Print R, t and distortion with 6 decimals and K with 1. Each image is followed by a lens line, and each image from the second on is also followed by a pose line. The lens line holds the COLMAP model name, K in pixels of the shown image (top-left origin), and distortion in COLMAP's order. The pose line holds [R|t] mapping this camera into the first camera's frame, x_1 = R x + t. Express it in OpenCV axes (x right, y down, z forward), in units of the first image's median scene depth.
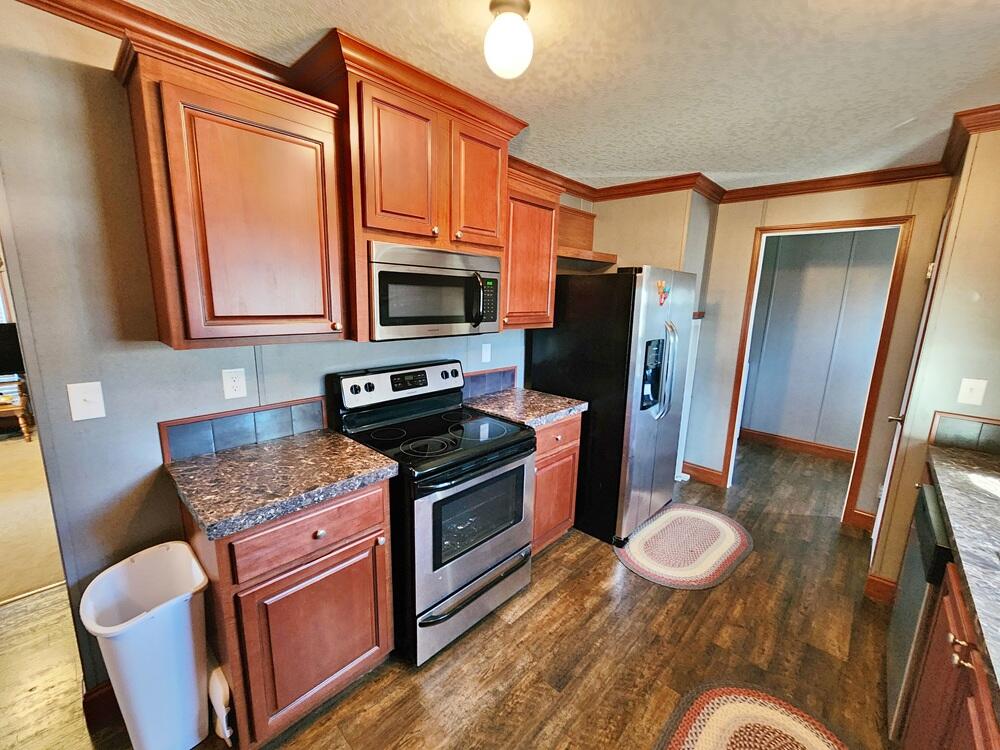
lens RADIAL K [[414.0, 0, 494.5], [0, 414.0, 376.1], [0, 0, 1]] dist [-0.003902, 0.000829]
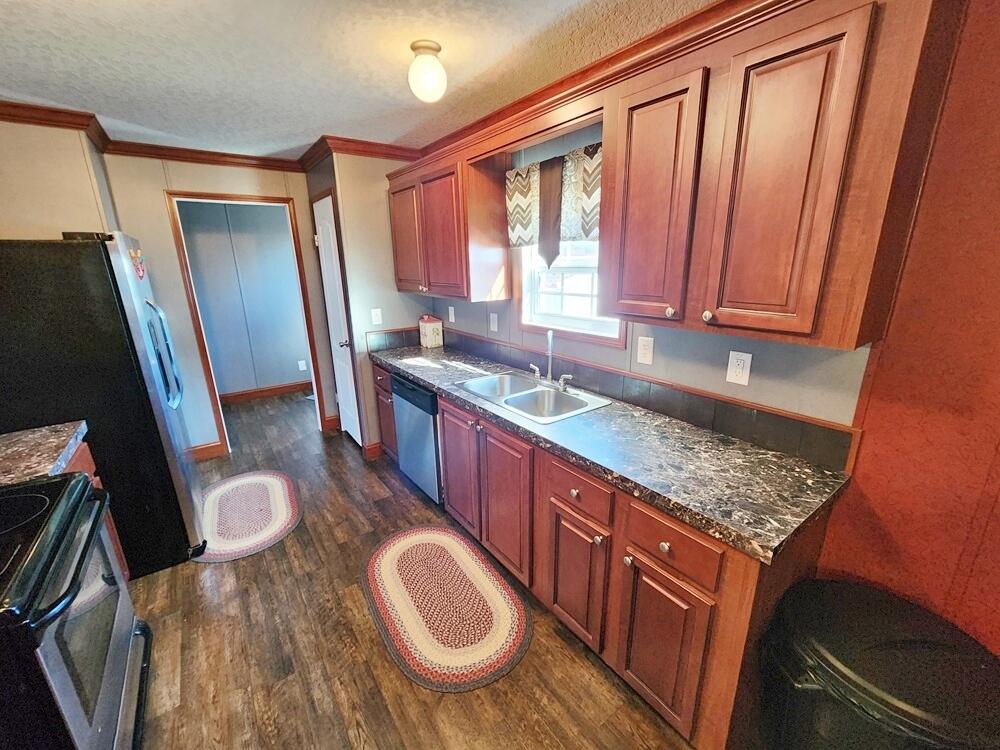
lens RADIAL K [[414.0, 0, 504.5], [0, 414.0, 379.5], [0, 0, 1]] dist [-0.003902, 0.000829]
pose [[0.175804, -0.302308, 0.936858, -0.406462], [0.207967, 0.941607, 0.264815, -0.057772], [-0.962207, 0.148280, 0.228408, 0.144711]]
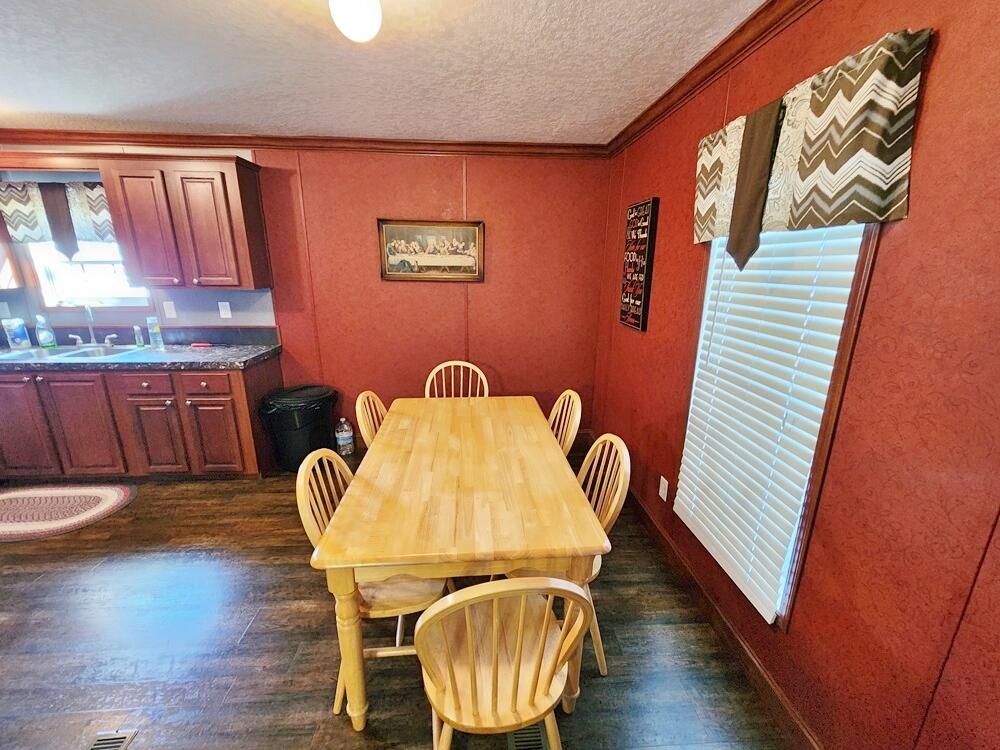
lens RADIAL K [[414.0, 0, 501.4], [0, 414.0, 382.8], [0, 0, 1]] dist [-0.003902, 0.000829]
pose [[-0.729451, -0.220700, 0.647451, -1.512314], [0.101504, 0.901117, 0.421527, -0.094046], [-0.676460, 0.373203, -0.634919, 0.298619]]
